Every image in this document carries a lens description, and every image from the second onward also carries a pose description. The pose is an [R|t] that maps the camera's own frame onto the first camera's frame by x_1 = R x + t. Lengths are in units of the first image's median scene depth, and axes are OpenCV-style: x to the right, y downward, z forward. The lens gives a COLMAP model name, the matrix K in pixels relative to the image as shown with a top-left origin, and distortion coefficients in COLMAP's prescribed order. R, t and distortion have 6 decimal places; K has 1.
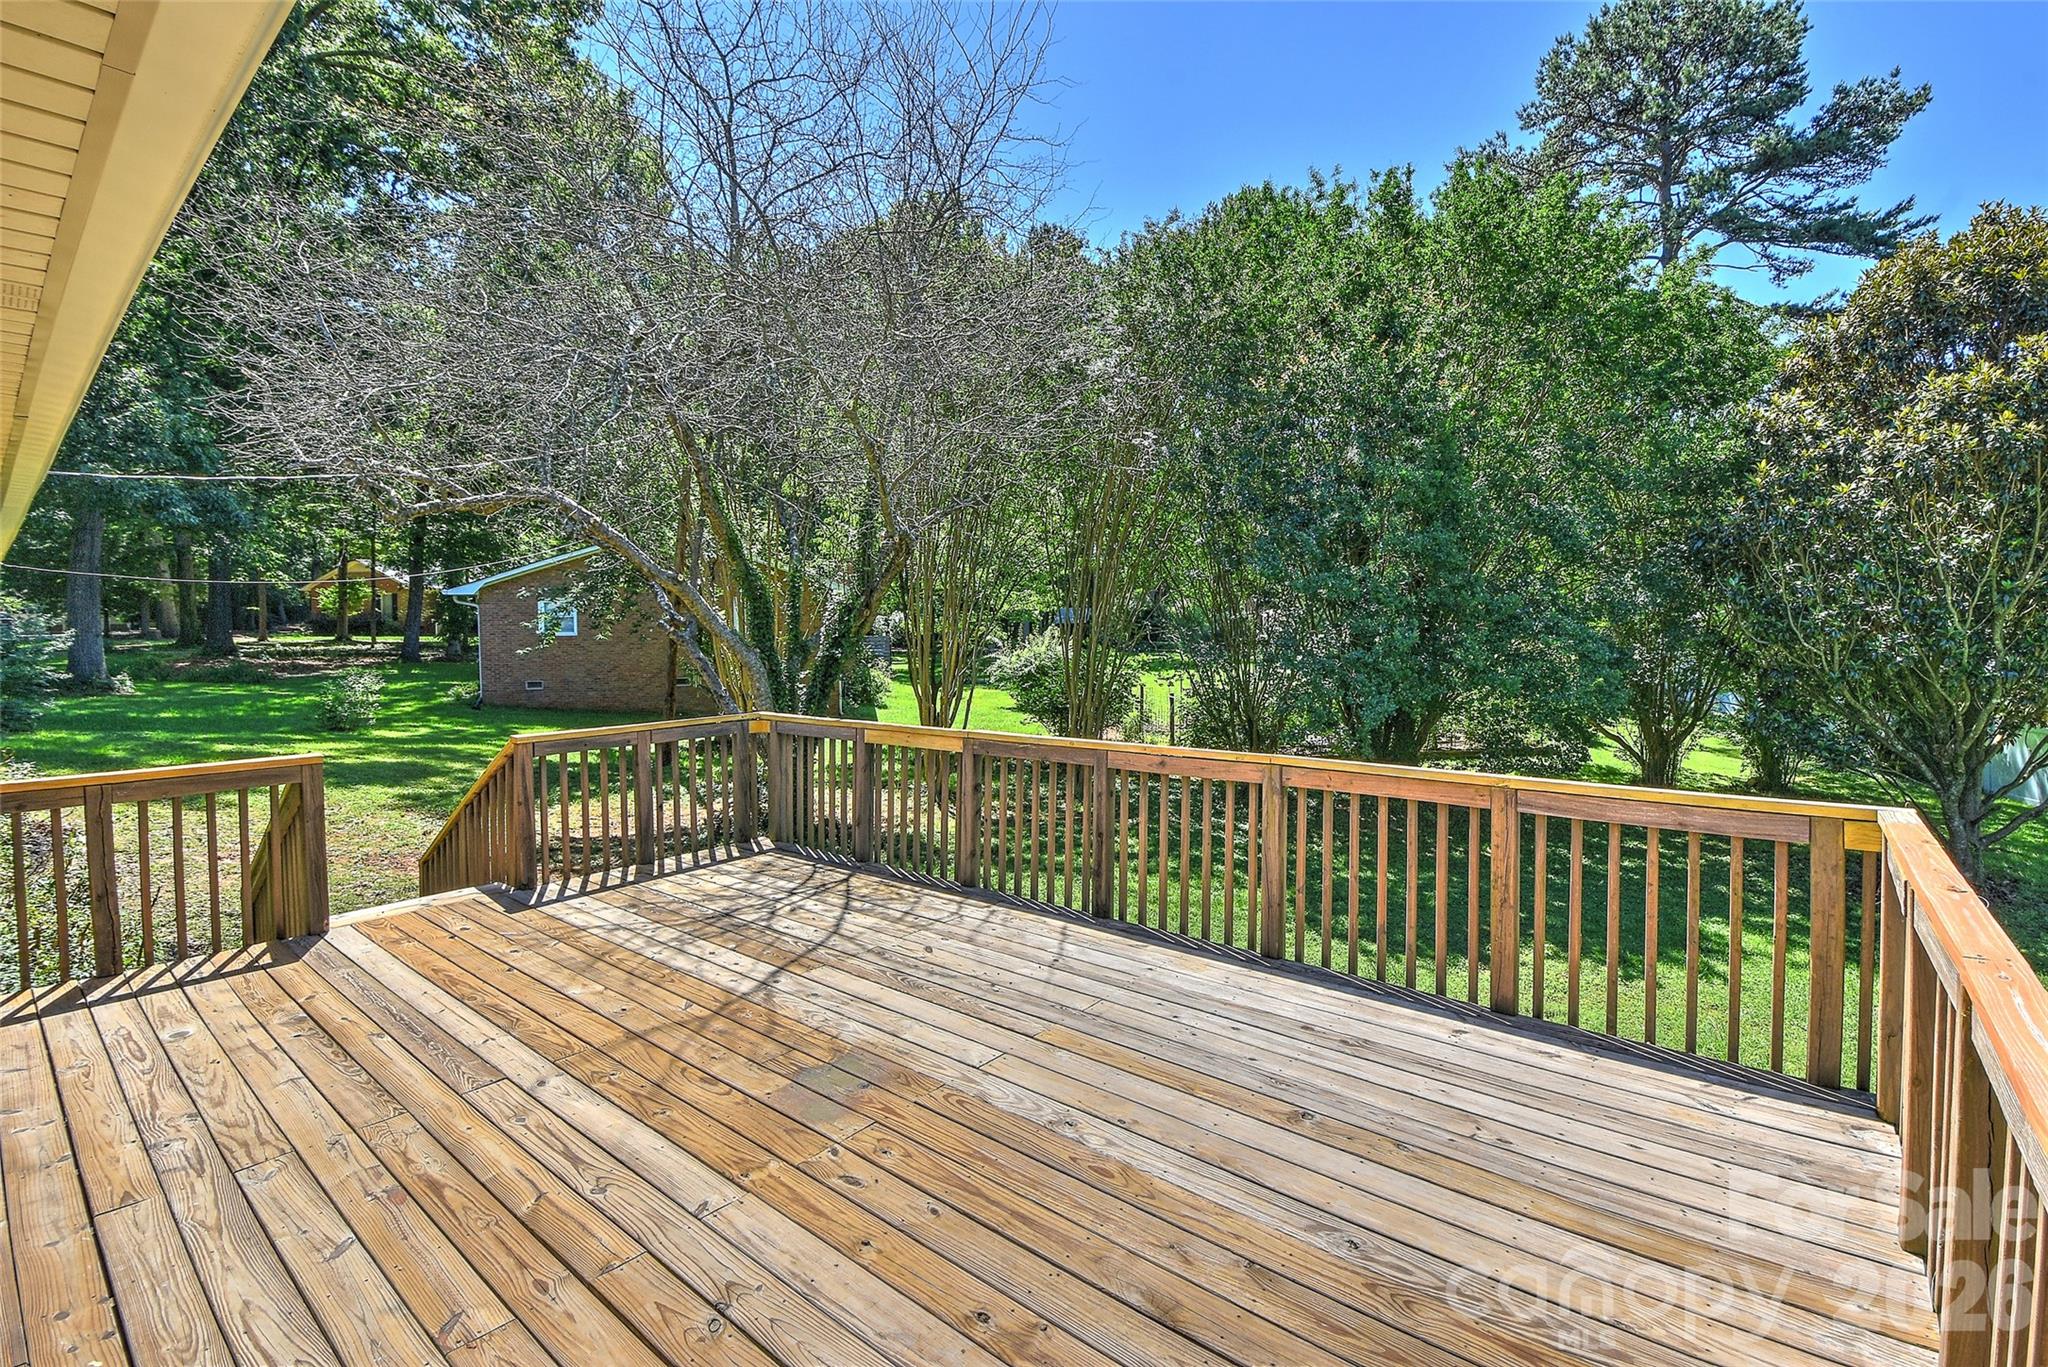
lens RADIAL K [[909.7, 0, 1016.0], [0, 909.7, 645.0], [0, 0, 1]] dist [-0.021867, -0.003227]
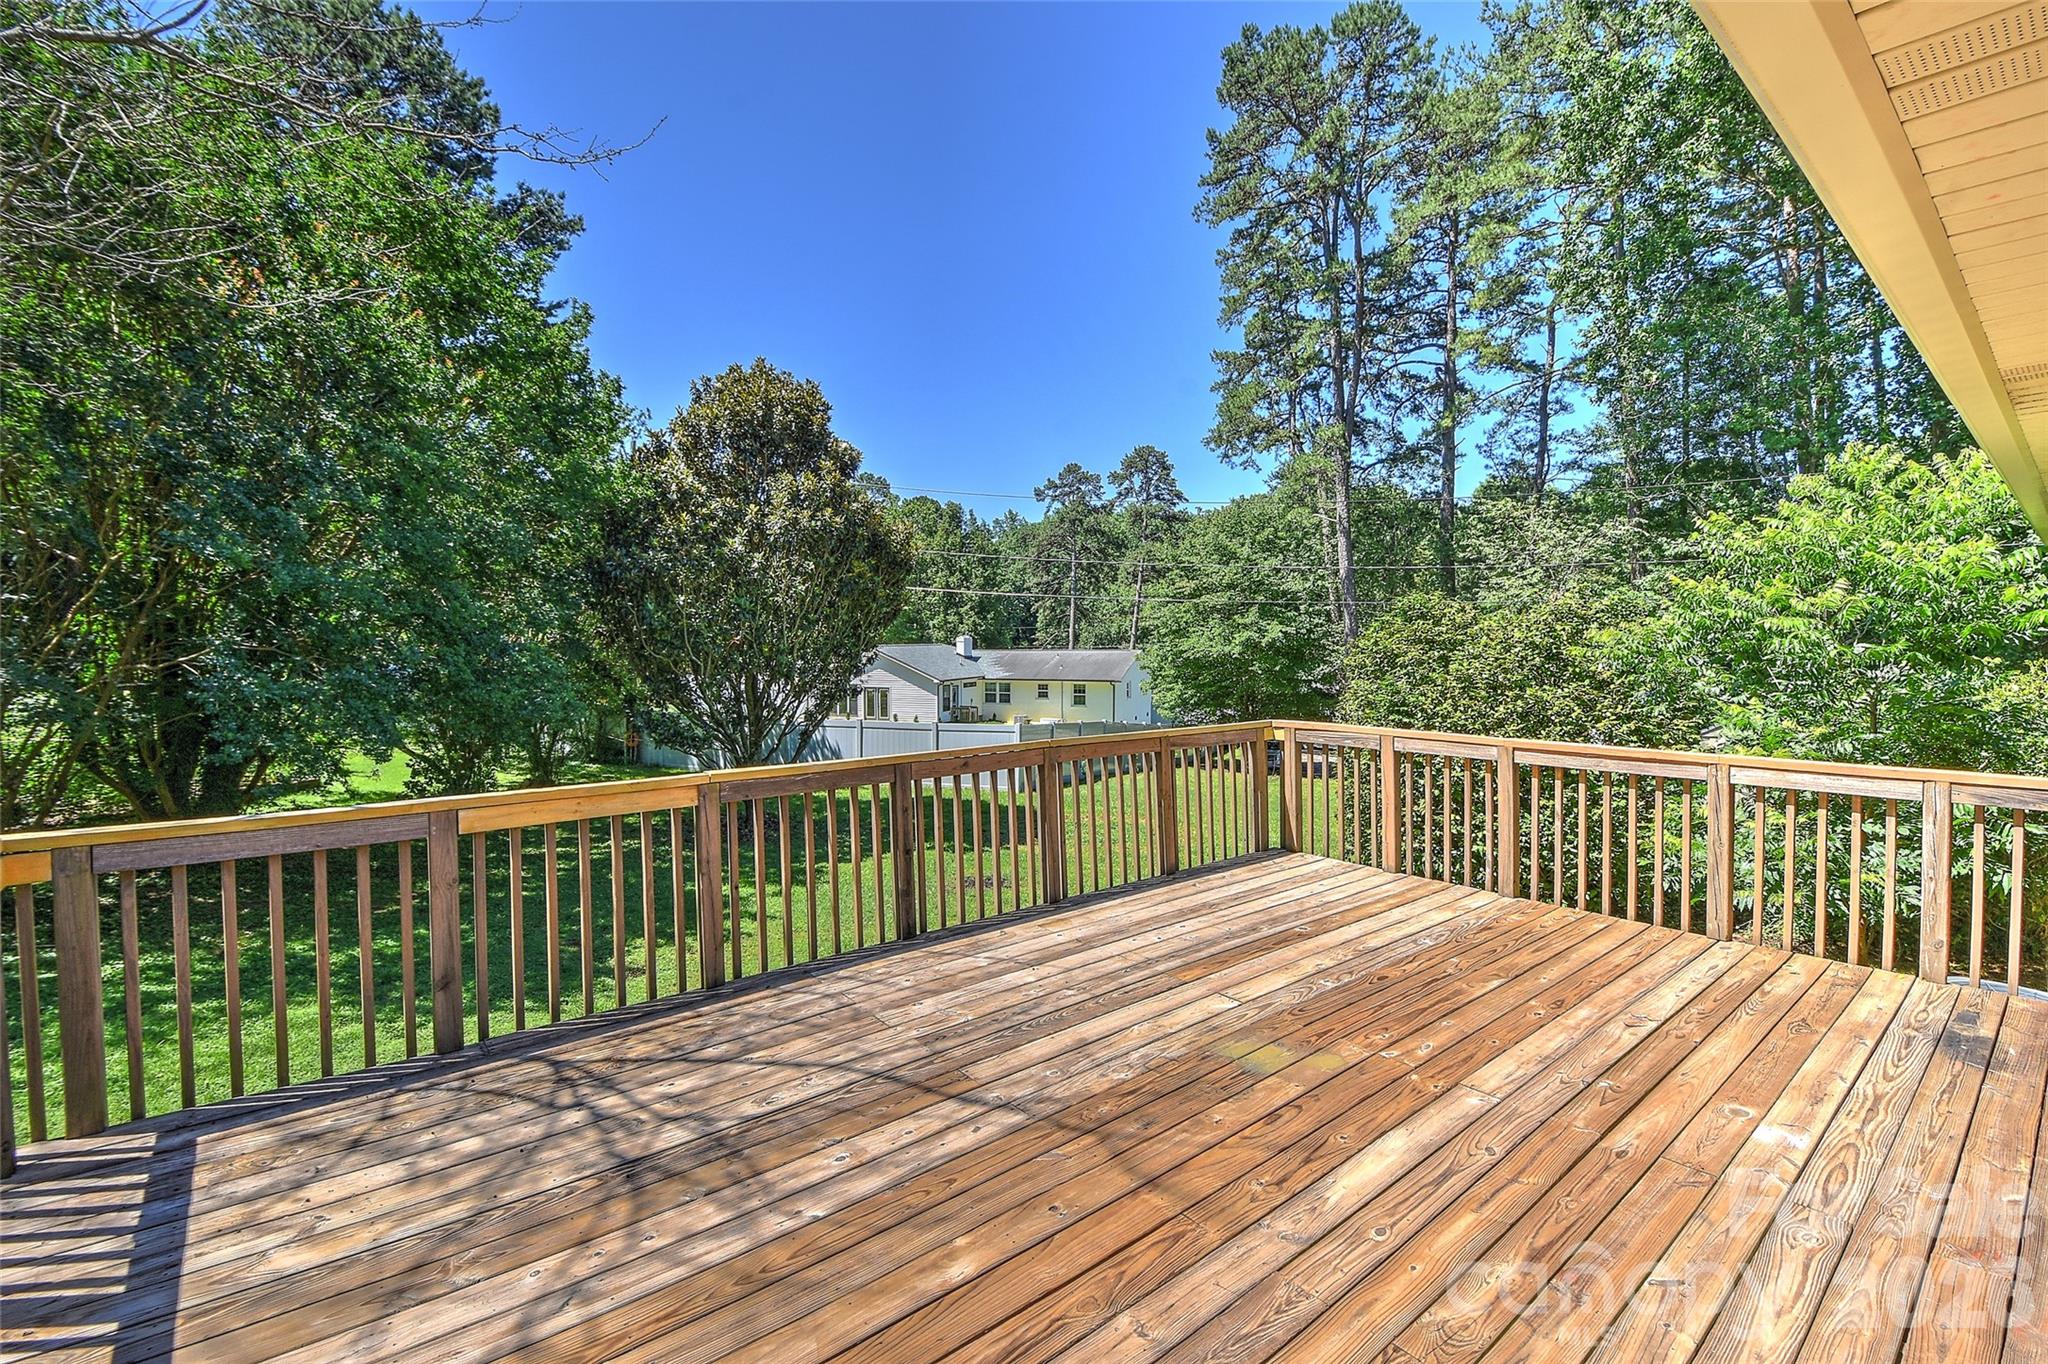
lens RADIAL K [[909.7, 0, 1043.4], [0, 909.7, 674.7], [0, 0, 1]] dist [-0.021867, -0.003227]
pose [[0.171463, -0.028855, 0.984768, -0.785386], [0.014702, 0.999535, 0.026728, -0.006776], [-0.985081, 0.009895, 0.171808, 0.646572]]
